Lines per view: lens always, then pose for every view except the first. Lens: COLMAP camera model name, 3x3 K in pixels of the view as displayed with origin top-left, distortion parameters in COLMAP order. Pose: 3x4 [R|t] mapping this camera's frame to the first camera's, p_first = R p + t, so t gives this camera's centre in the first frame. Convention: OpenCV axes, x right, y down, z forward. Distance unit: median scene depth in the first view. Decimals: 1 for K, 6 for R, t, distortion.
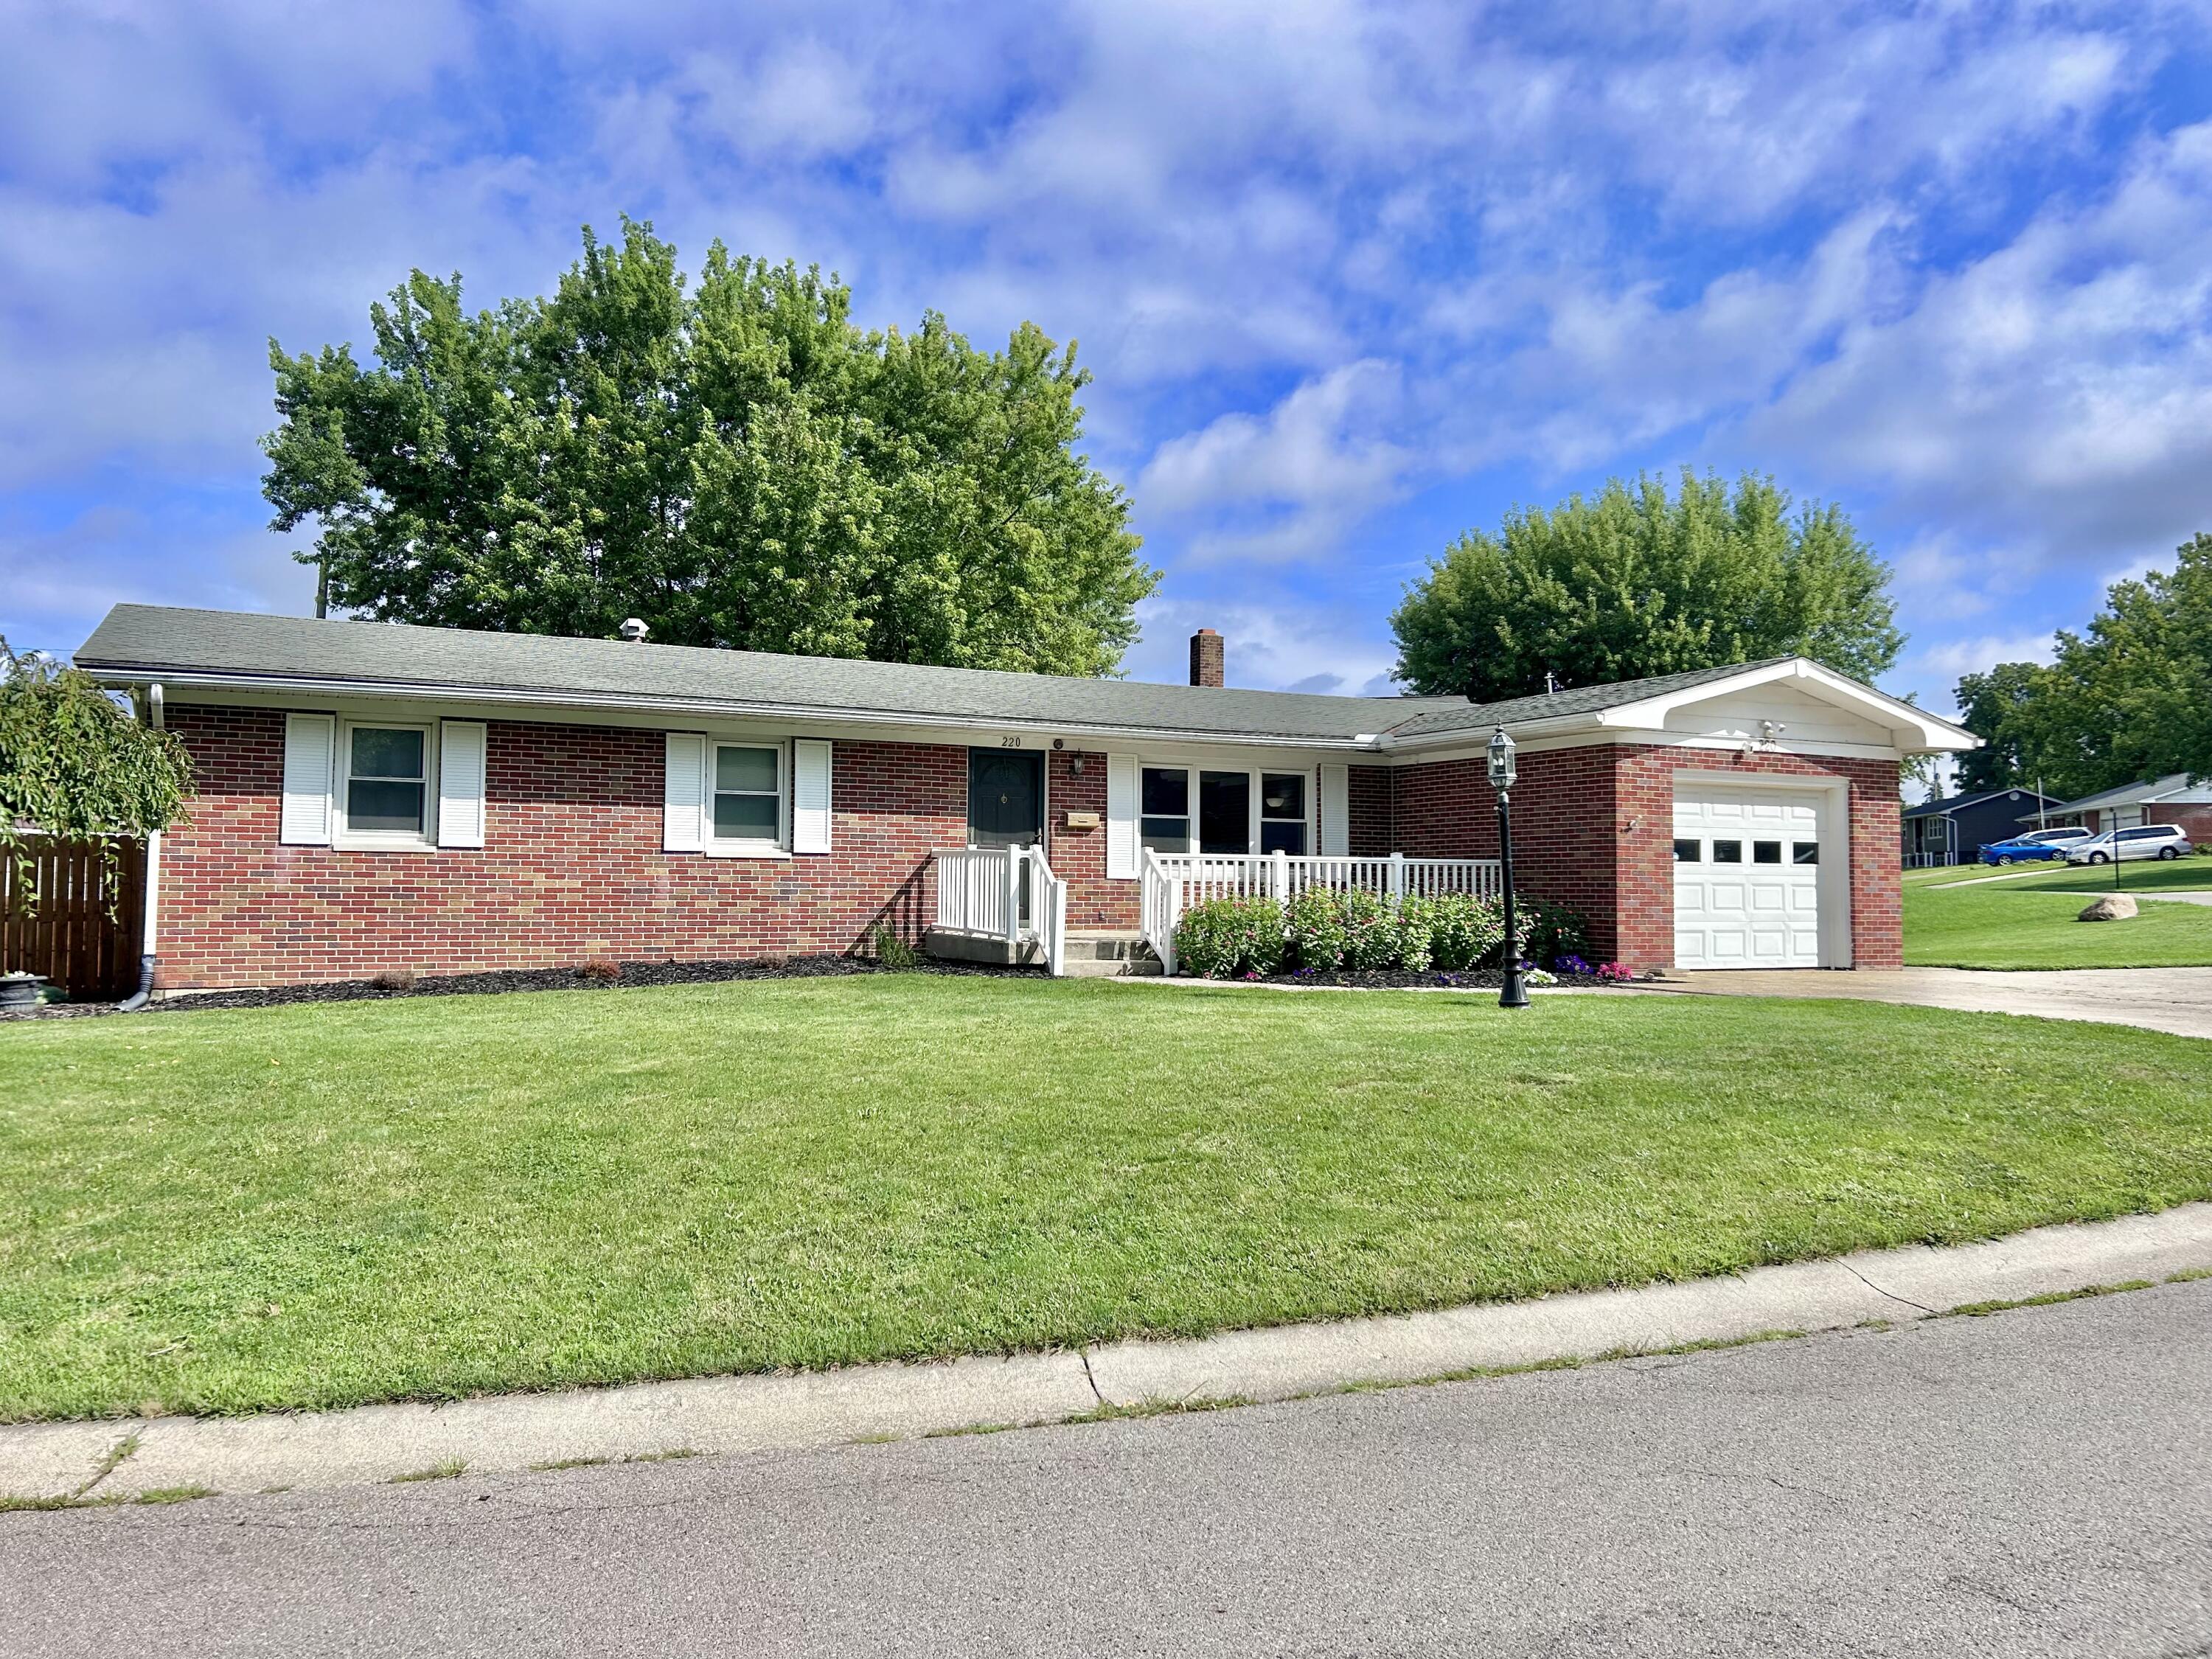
lens RADIAL K [[1624.8, 0, 1106.0], [0, 1624.8, 829.5], [0, 0, 1]] dist [0.132028, -0.232346]
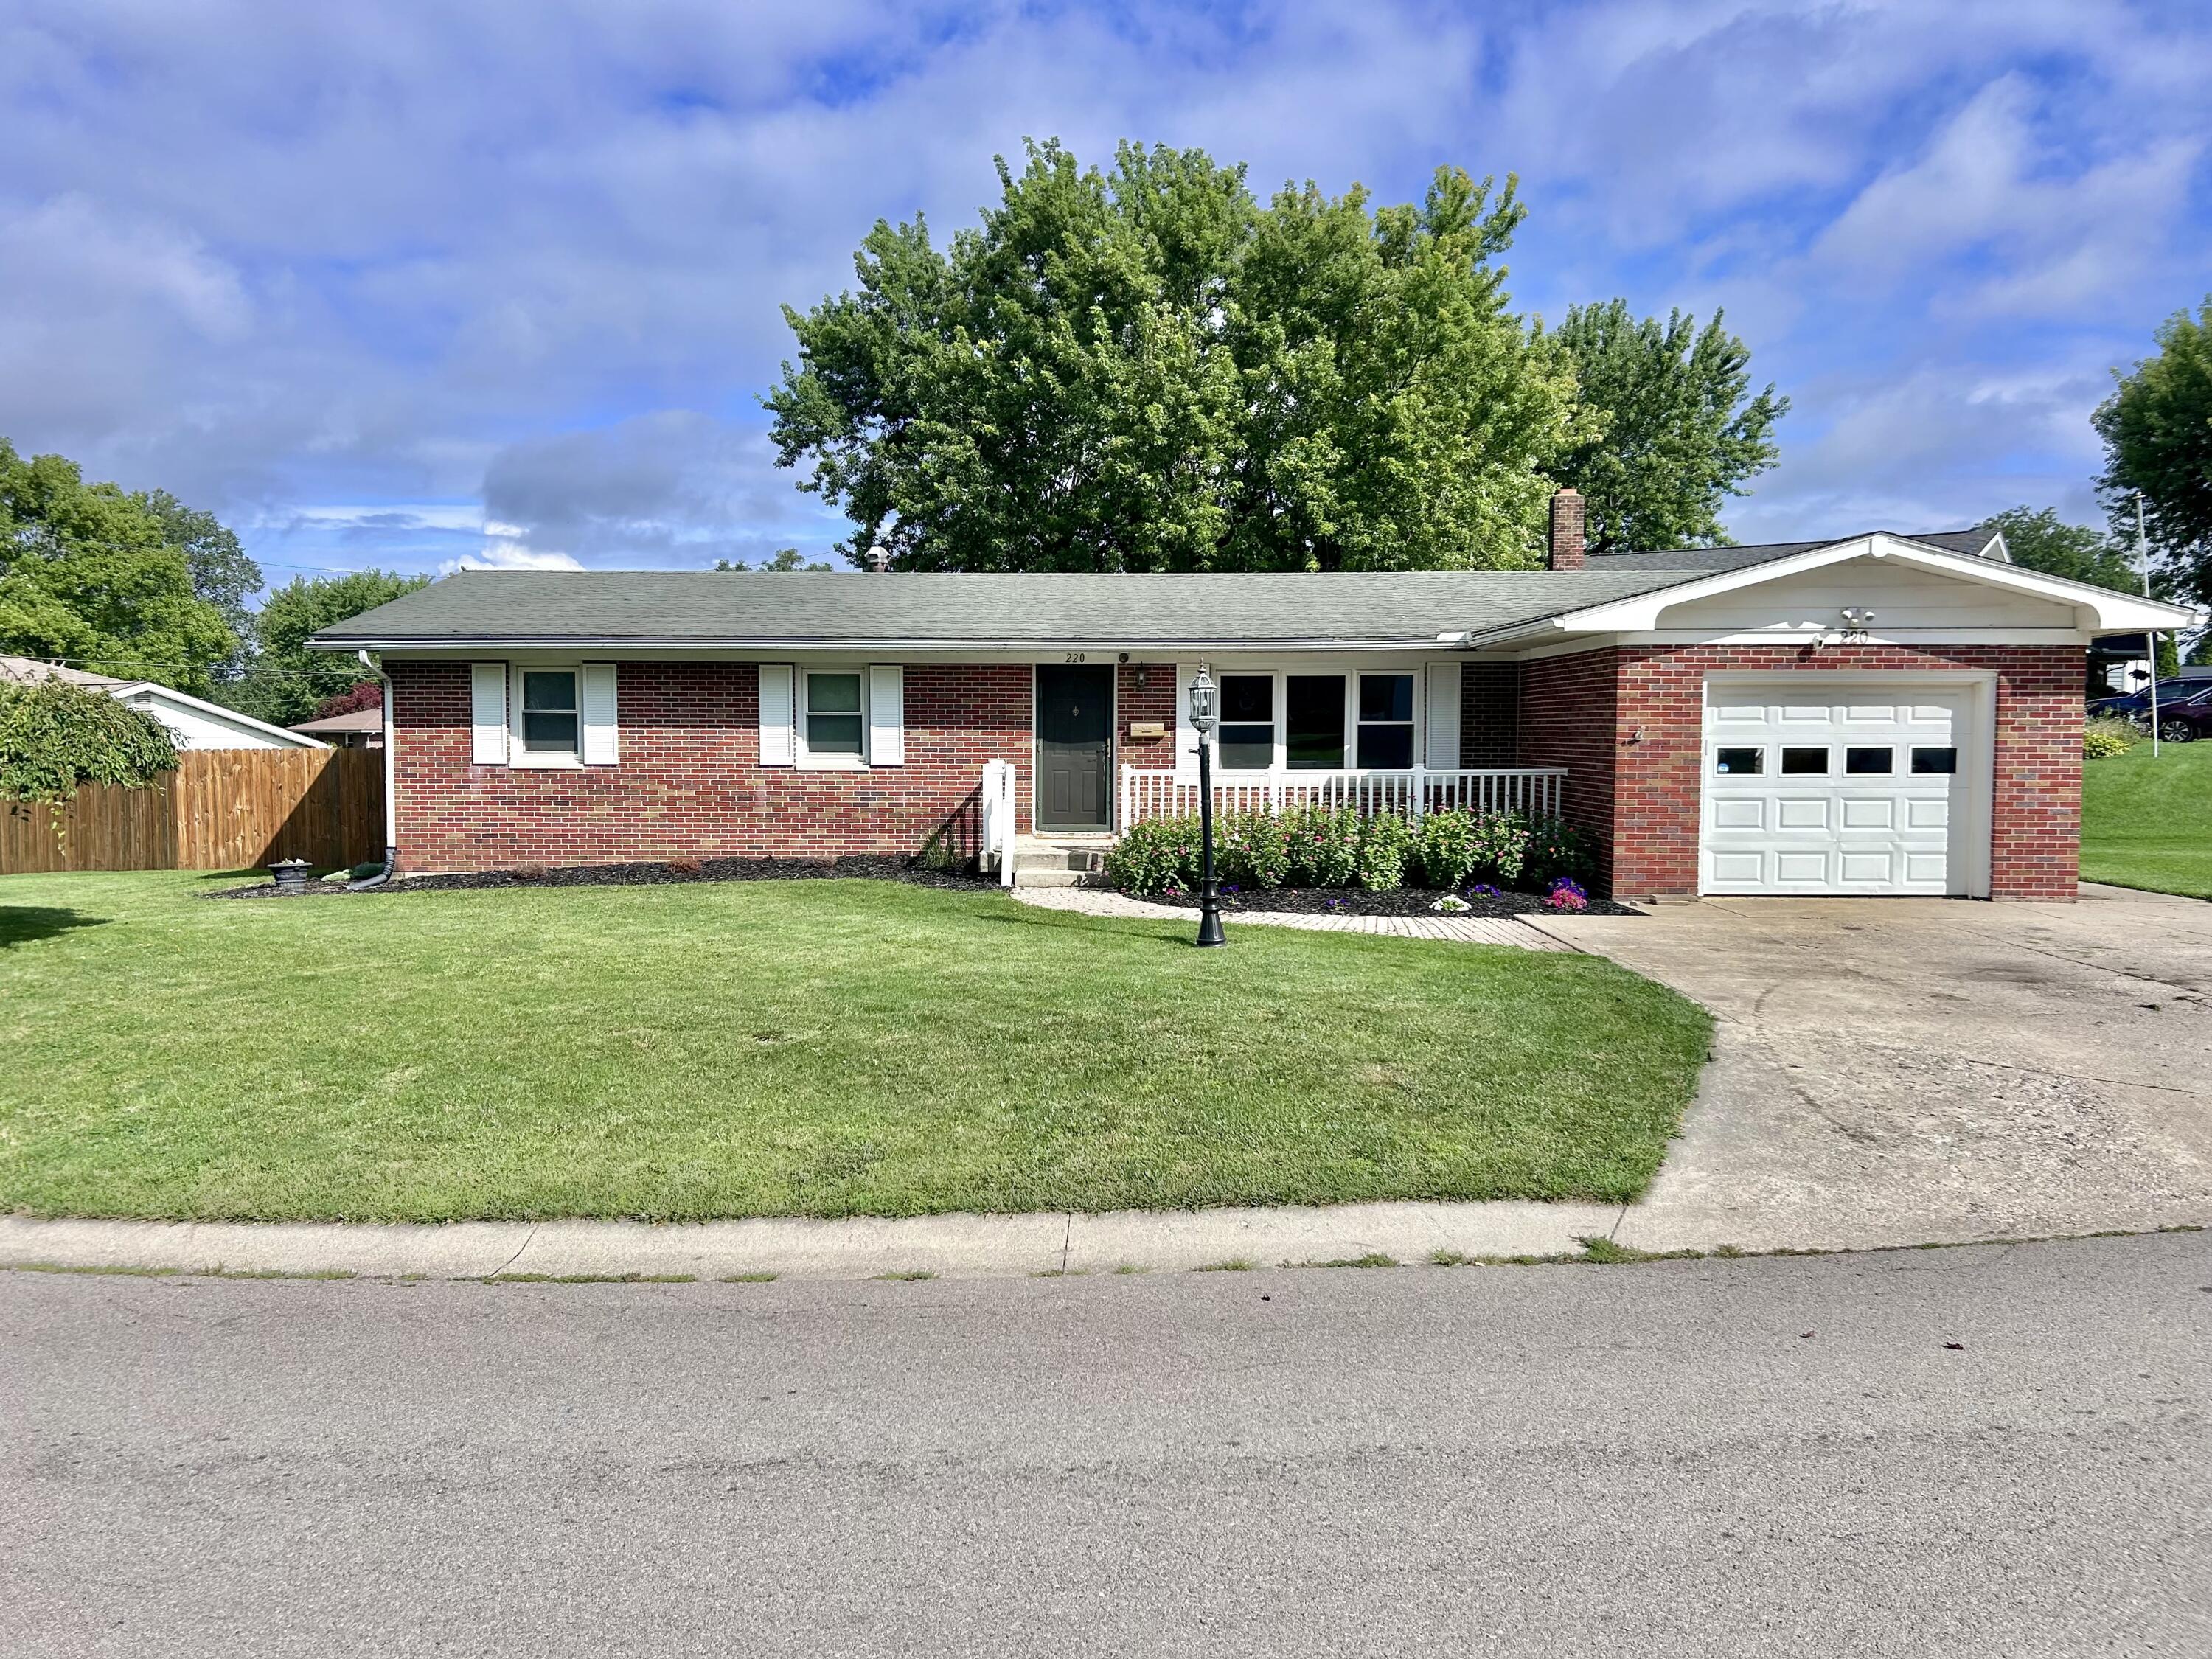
lens RADIAL K [[1624.8, 0, 1106.0], [0, 1624.8, 829.5], [0, 0, 1]] dist [0.132028, -0.232346]
pose [[0.887639, 0.021749, -0.460026, 0.473846], [0.023683, 0.995407, 0.092758, -0.042279], [0.459930, -0.093230, 0.883047, 0.060310]]
